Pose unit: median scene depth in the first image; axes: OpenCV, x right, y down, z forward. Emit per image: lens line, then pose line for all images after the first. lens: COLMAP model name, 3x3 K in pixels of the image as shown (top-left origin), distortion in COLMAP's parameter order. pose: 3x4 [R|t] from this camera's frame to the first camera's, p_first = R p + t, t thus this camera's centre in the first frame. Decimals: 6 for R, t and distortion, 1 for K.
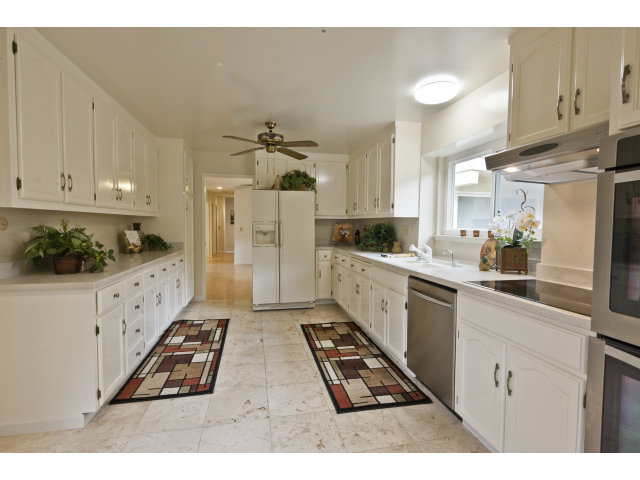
lens RADIAL K [[308.6, 0, 323.1], [0, 308.6, 239.0], [0, 0, 1]] dist [0.001301, -0.002483]
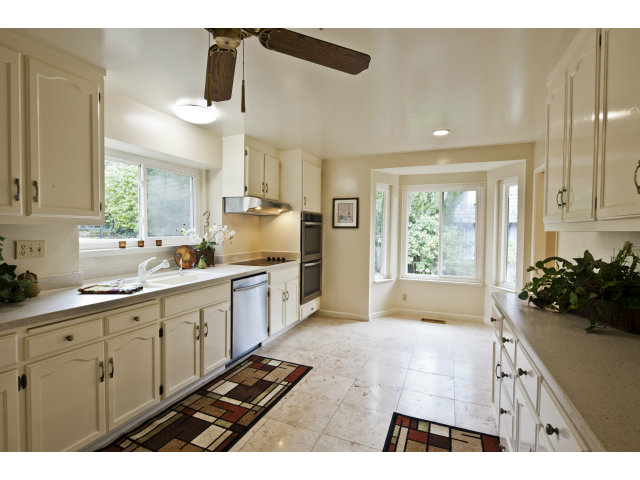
lens RADIAL K [[308.6, 0, 321.5], [0, 308.6, 238.4], [0, 0, 1]] dist [0.001301, -0.002483]
pose [[-0.819155, -0.031682, 0.572696, -0.668335], [0.014600, 0.996998, 0.076038, -0.123216], [-0.573386, 0.070648, -0.816234, 1.773798]]
